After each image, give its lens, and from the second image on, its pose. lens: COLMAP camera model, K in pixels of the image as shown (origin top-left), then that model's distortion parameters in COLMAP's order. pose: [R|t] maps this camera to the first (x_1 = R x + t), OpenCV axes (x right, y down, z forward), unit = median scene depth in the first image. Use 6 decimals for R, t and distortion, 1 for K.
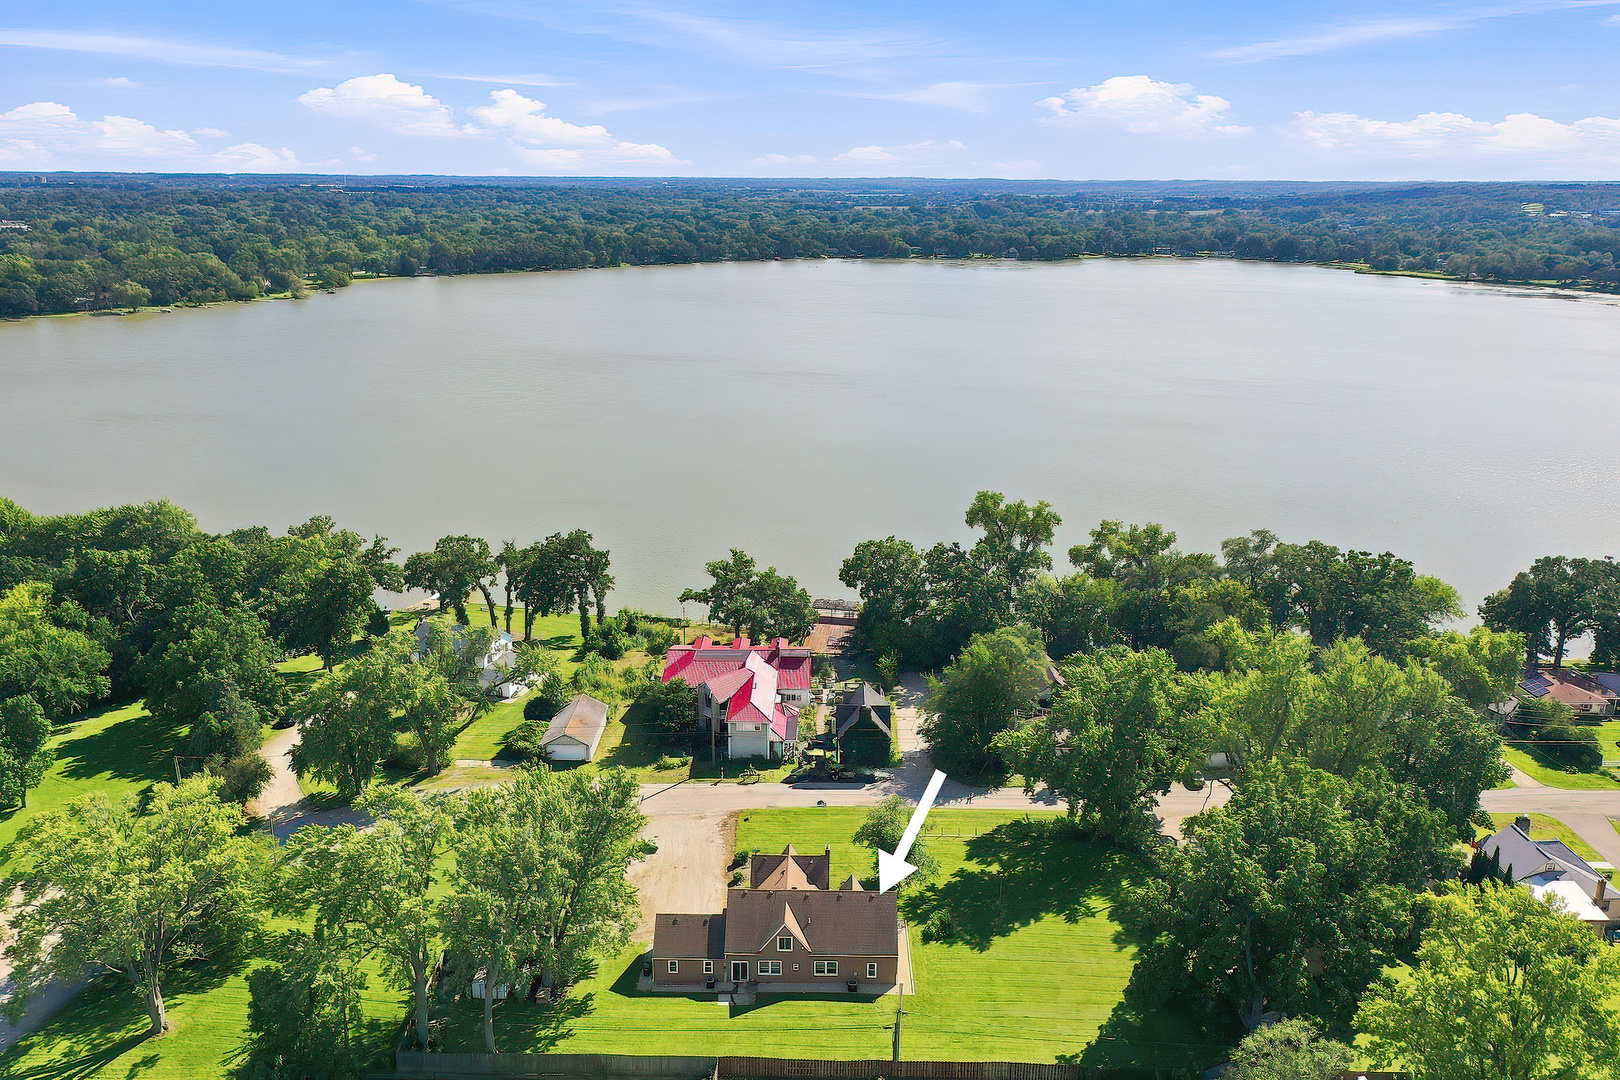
lens RADIAL K [[1275.6, 0, 808.2], [0, 1275.6, 558.3], [0, 0, 1]] dist [0.039810, -0.107754]
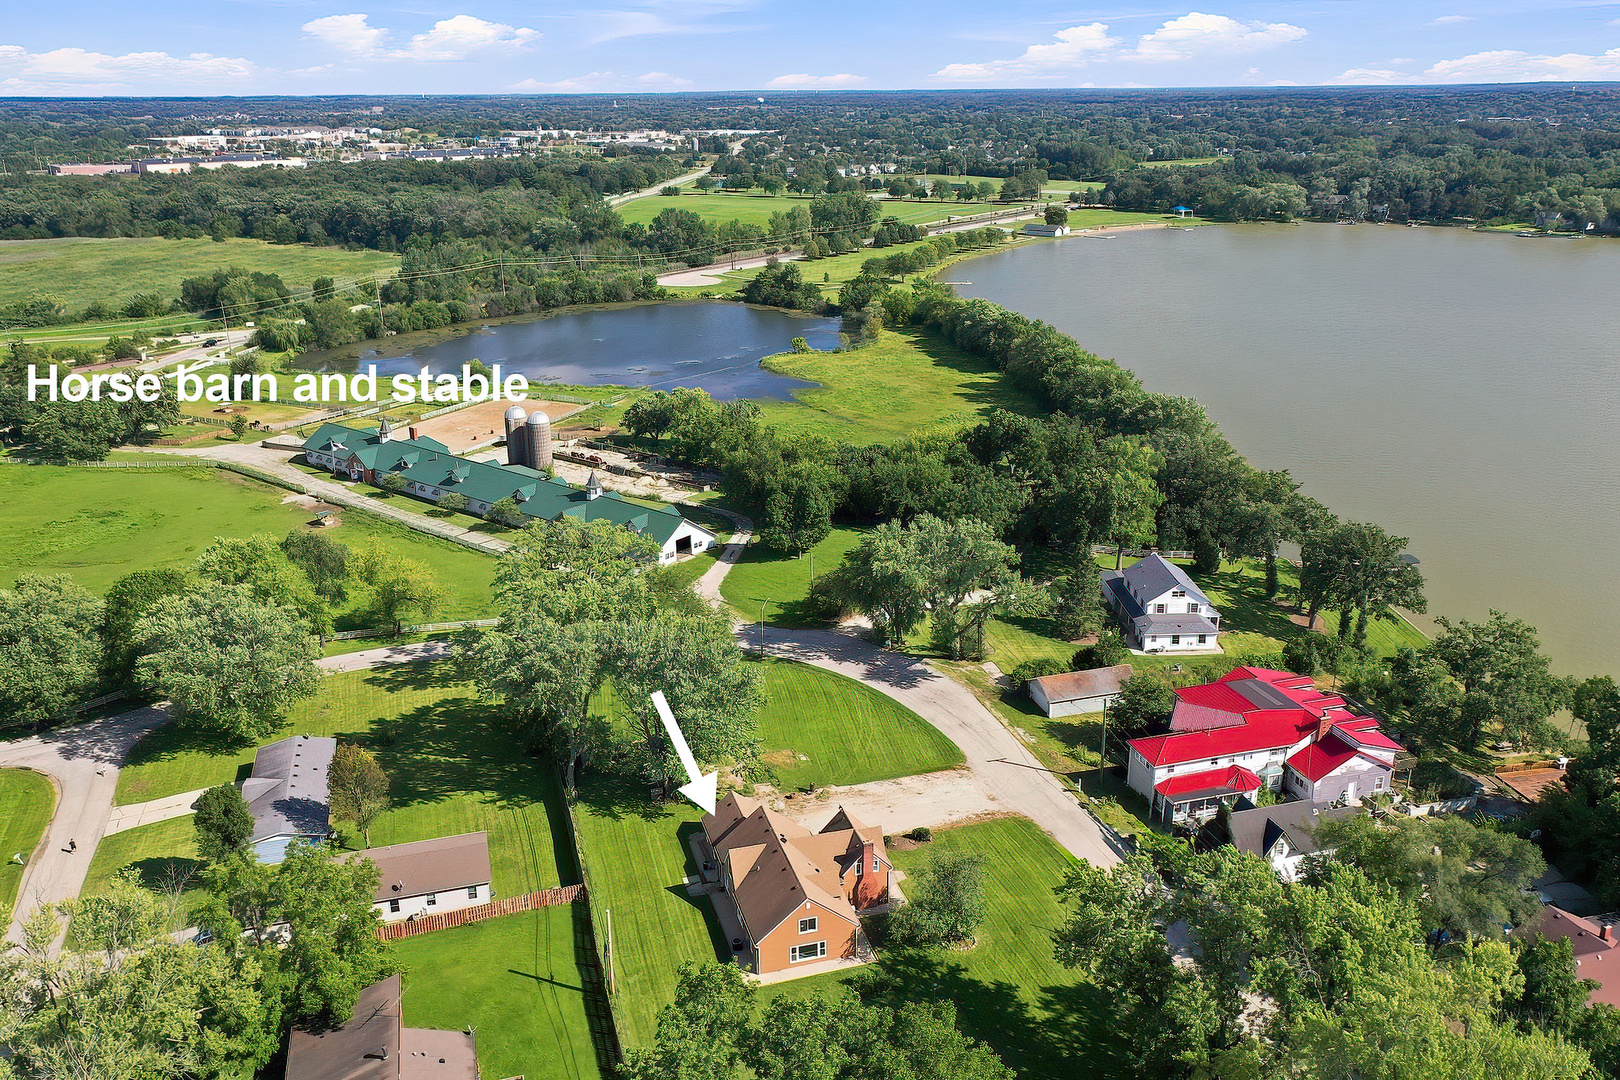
lens RADIAL K [[1275.6, 0, 808.2], [0, 1275.6, 558.3], [0, 0, 1]] dist [0.039810, -0.107754]
pose [[0.300886, 0.307487, -0.902729, 0.783128], [-0.276158, 0.934130, 0.226138, -0.157346], [0.912800, 0.181254, 0.365981, 0.613999]]
